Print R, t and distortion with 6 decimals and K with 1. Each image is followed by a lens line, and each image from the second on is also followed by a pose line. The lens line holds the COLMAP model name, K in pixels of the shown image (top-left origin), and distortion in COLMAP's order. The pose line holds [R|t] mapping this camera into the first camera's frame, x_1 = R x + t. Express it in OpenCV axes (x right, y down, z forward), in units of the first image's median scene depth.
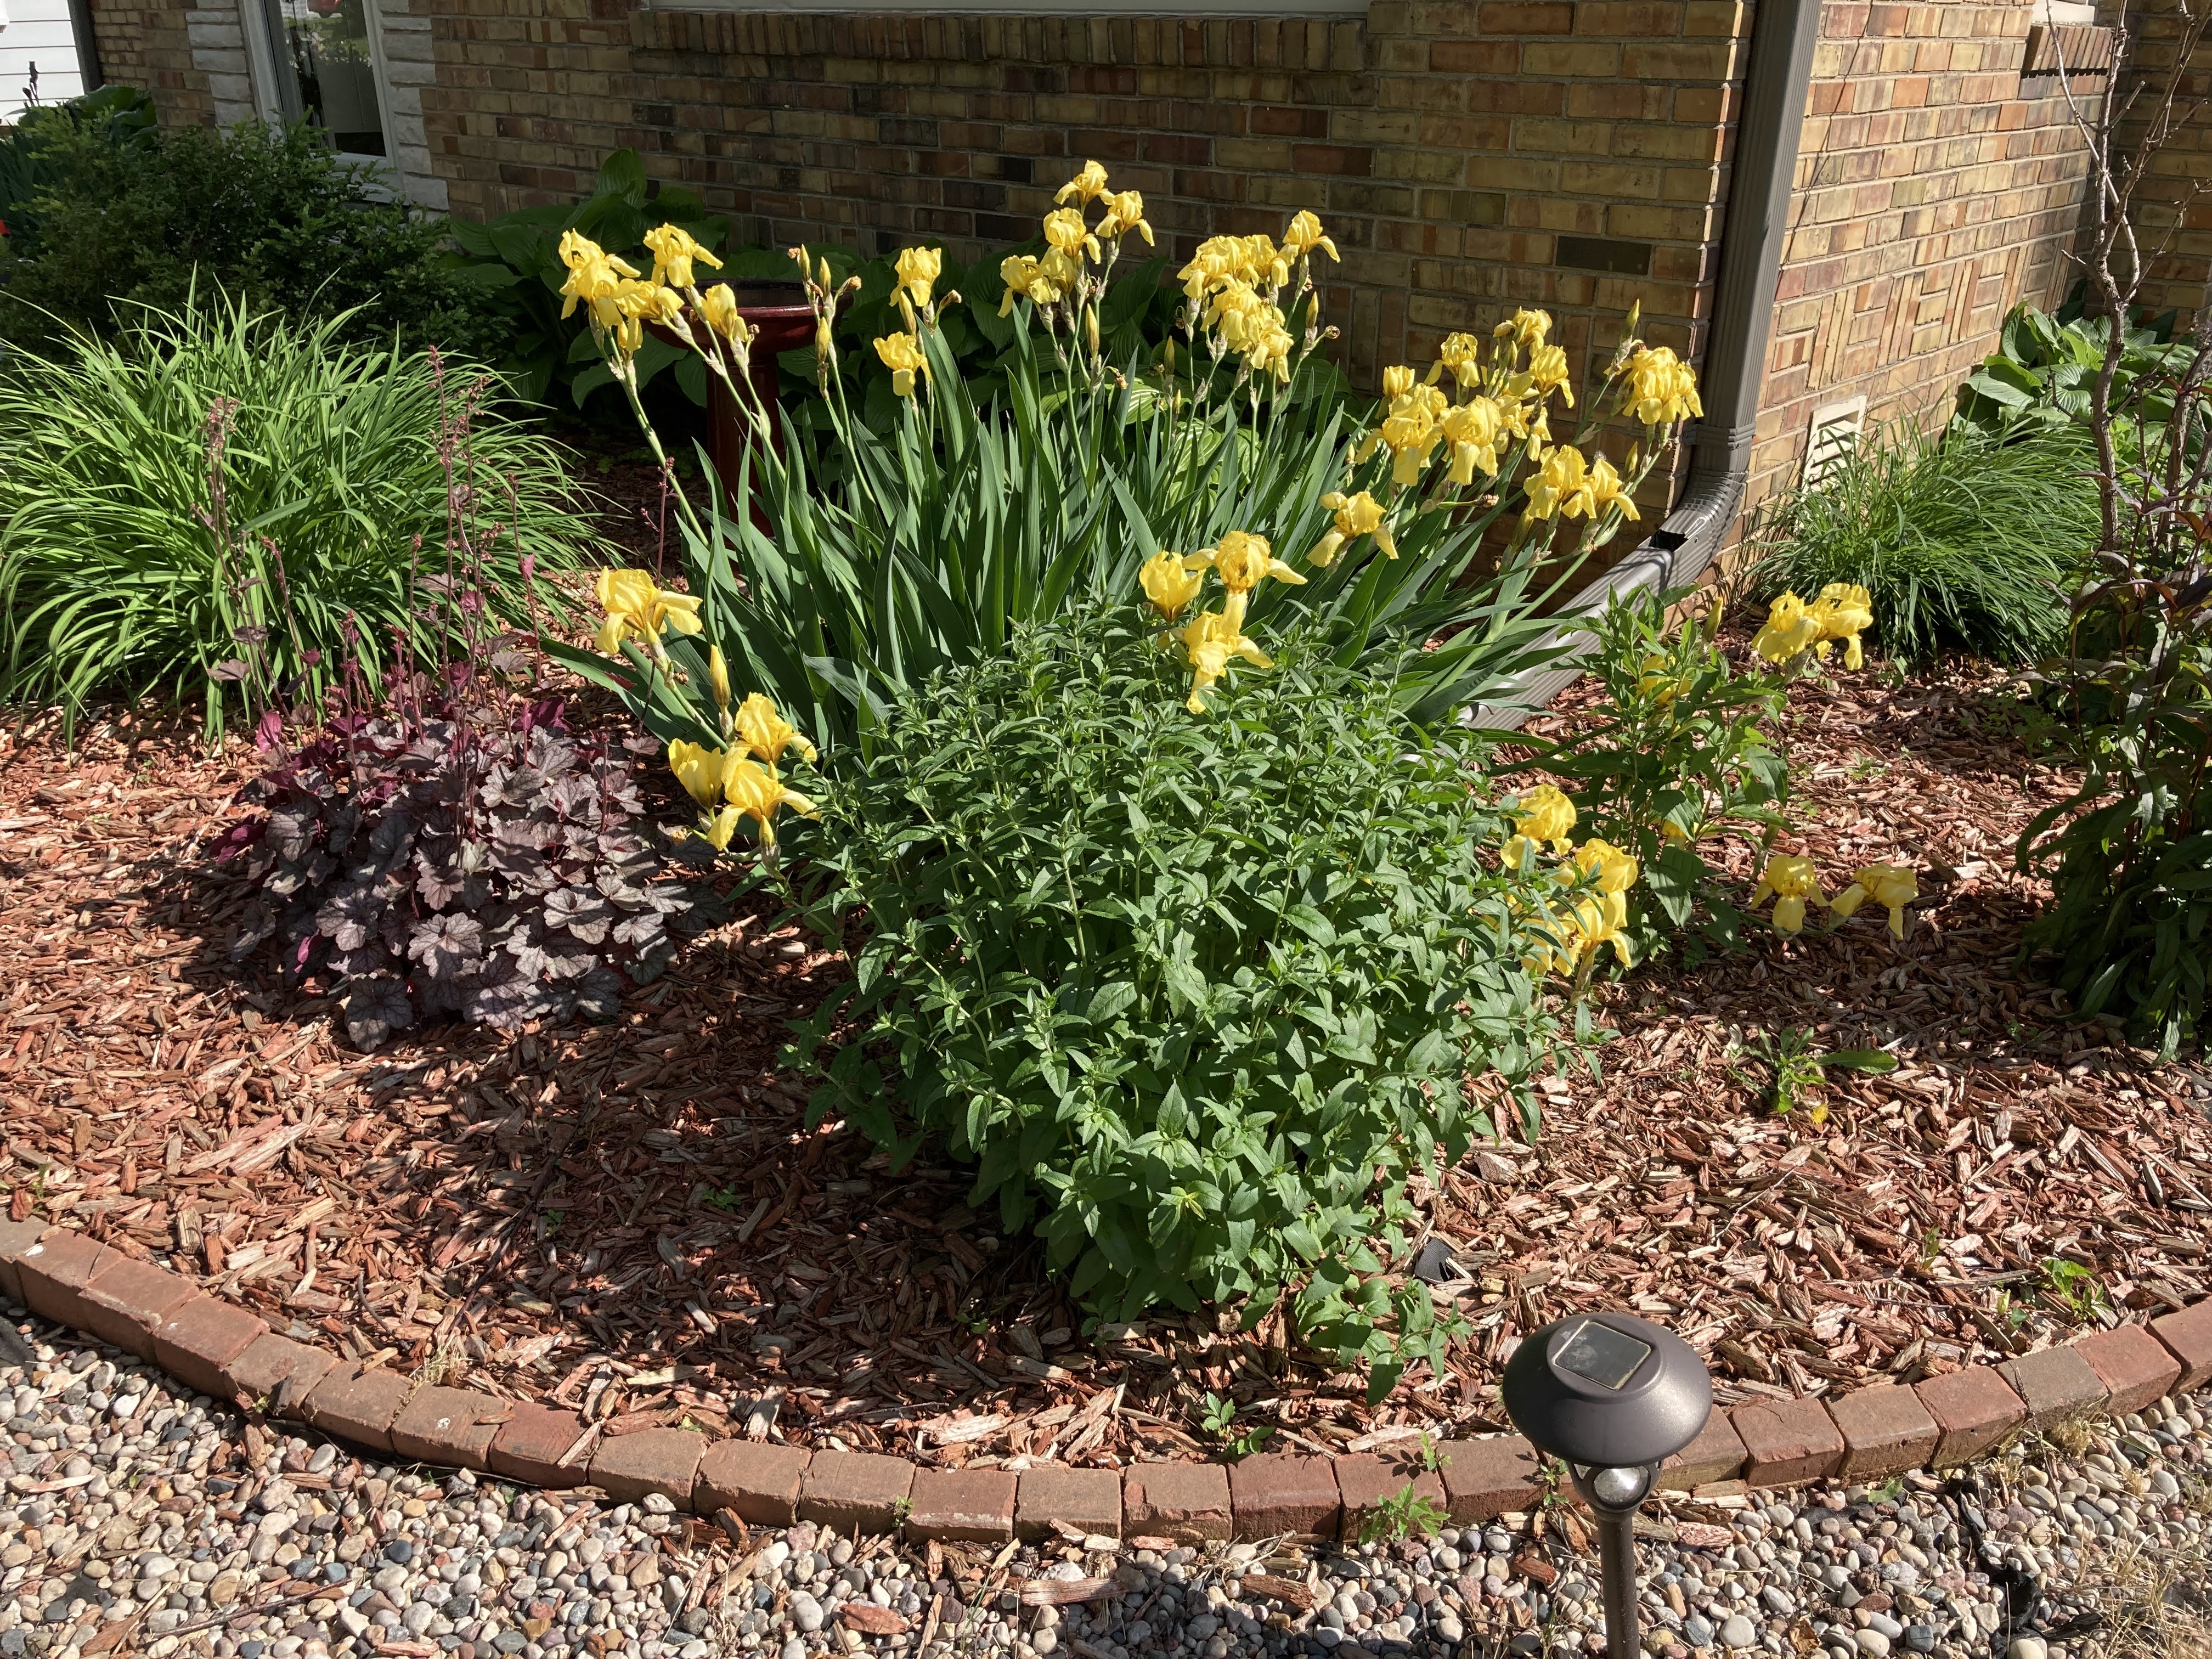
lens RADIAL K [[1777.4, 0, 1107.9], [0, 1777.4, 836.7], [0, 0, 1]] dist [0.008587, -0.017572]
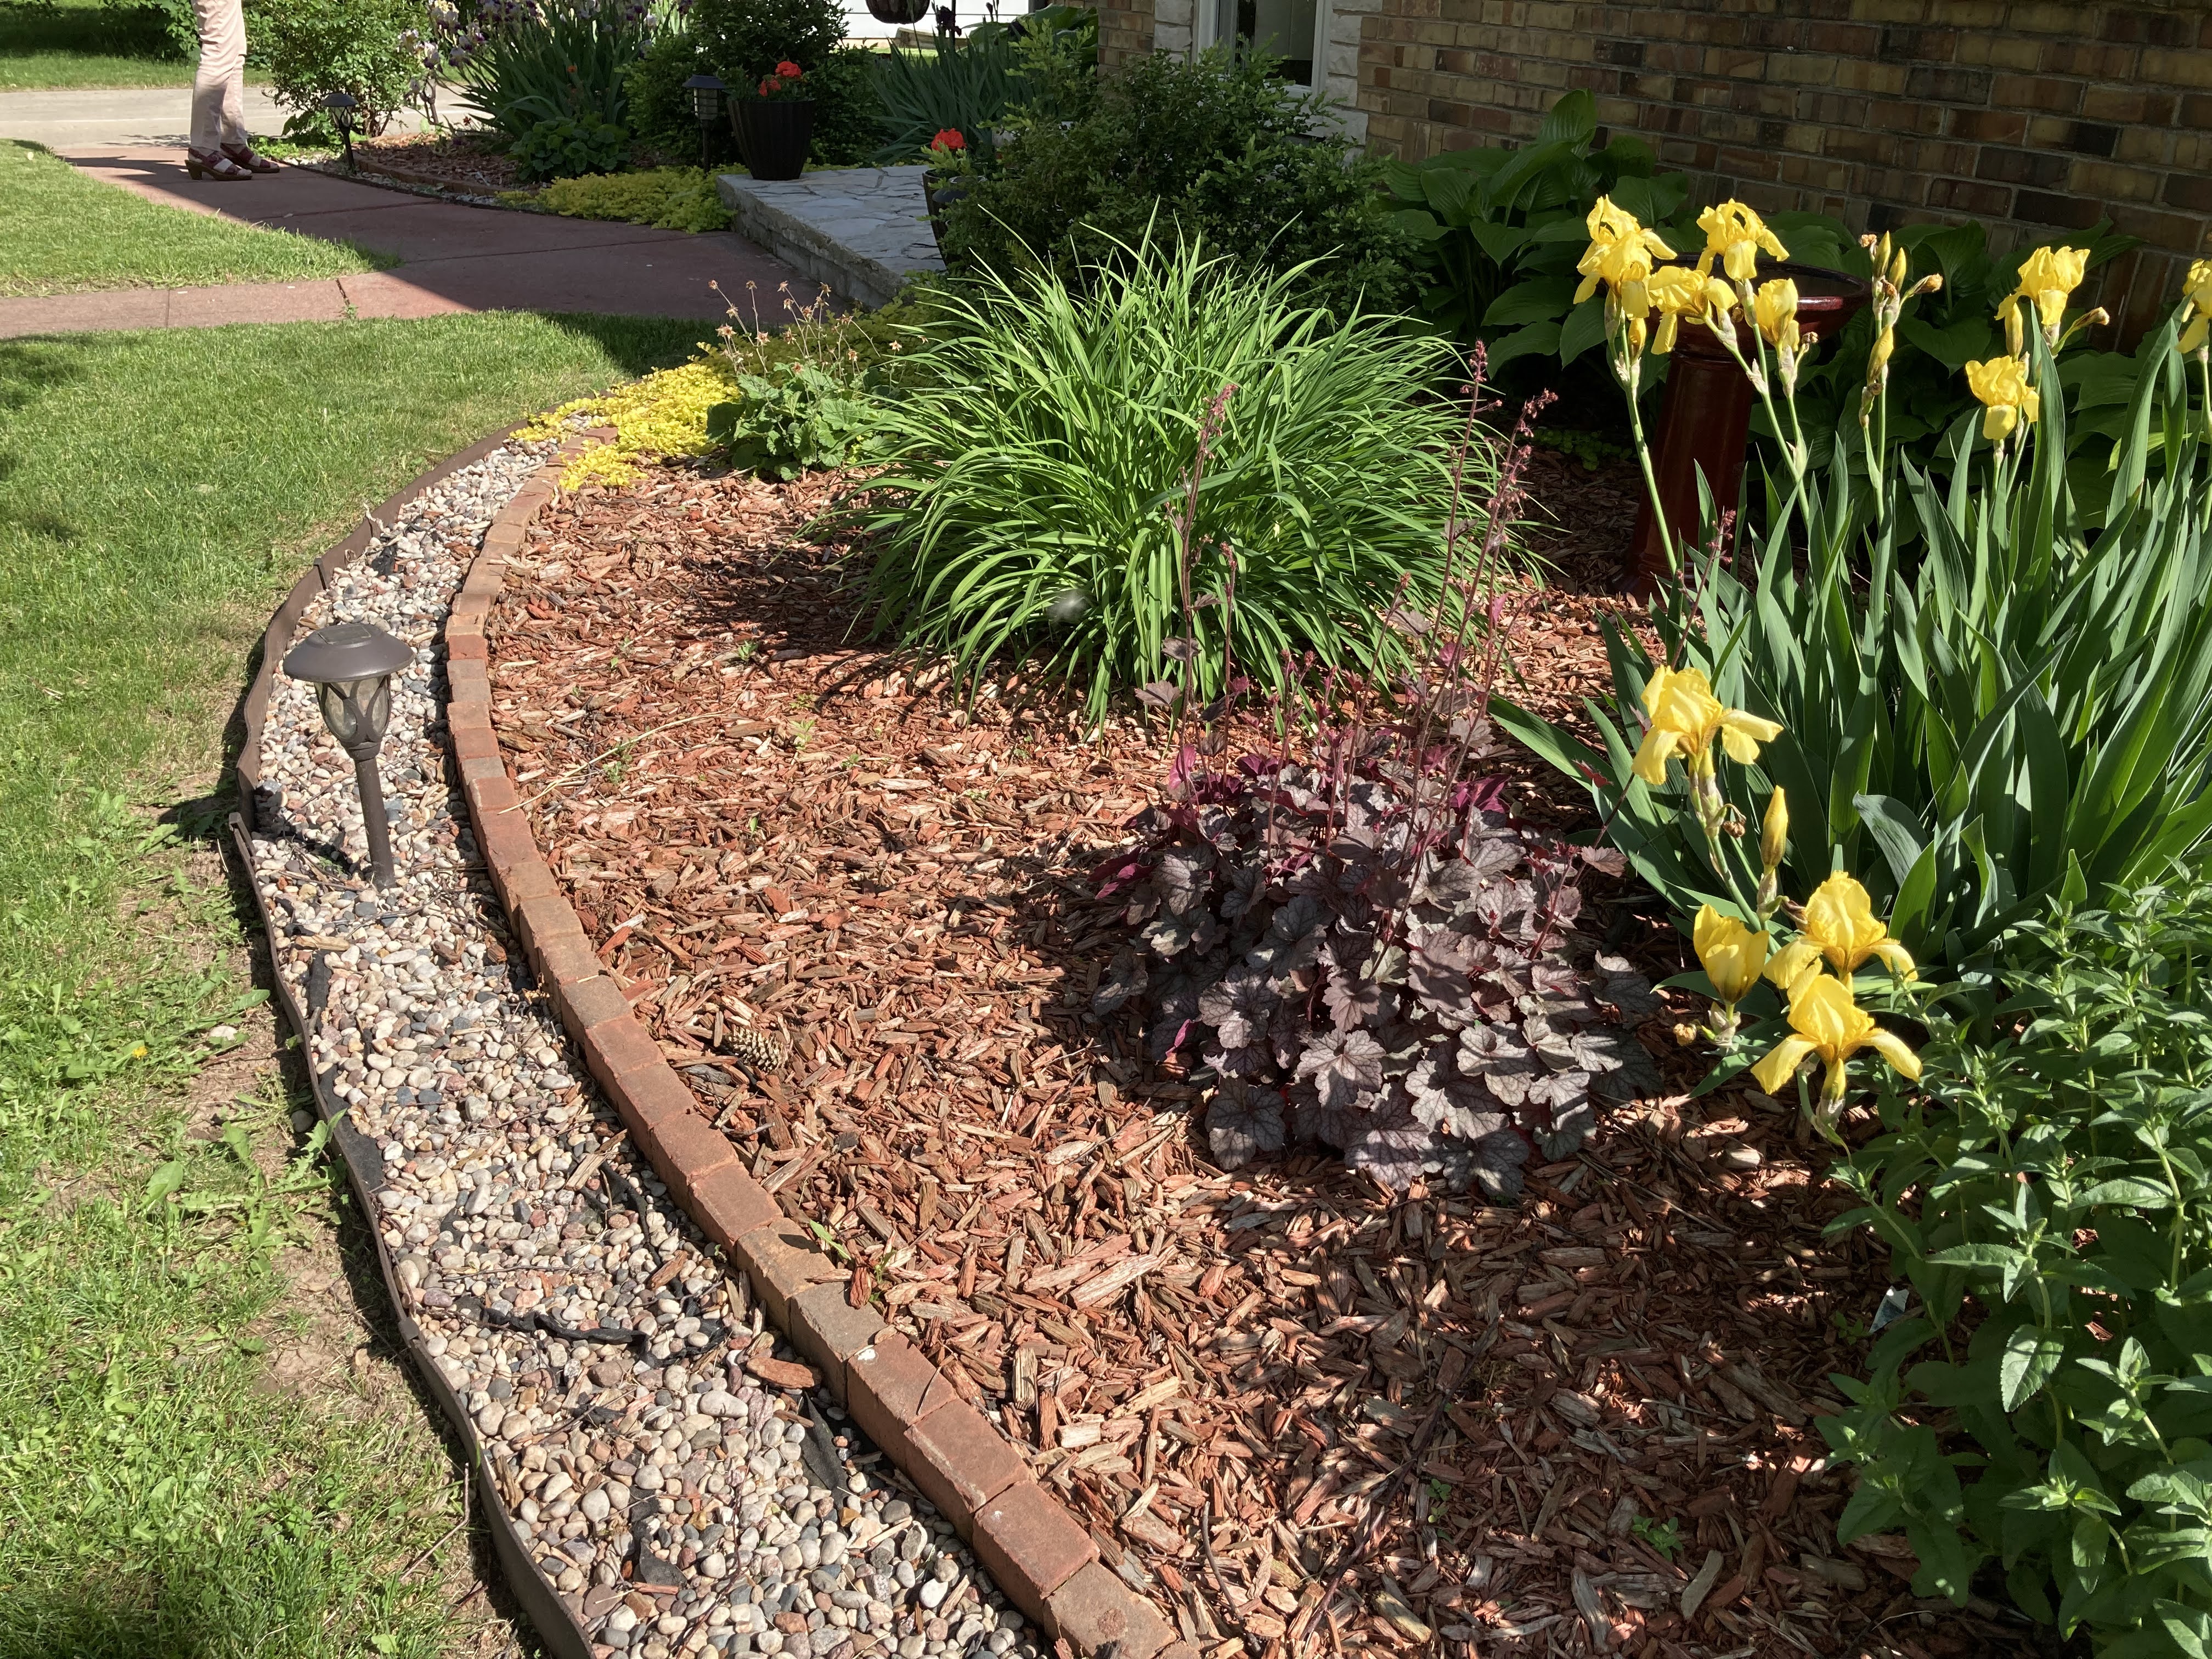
lens RADIAL K [[1777.4, 0, 1097.2], [0, 1777.4, 827.9], [0, 0, 1]] dist [0.008587, -0.017572]
pose [[0.903167, 0.198266, -0.380763, -0.171225], [-0.187577, 0.980070, 0.065399, -0.077119], [0.386141, 0.012356, 0.922357, 0.182912]]
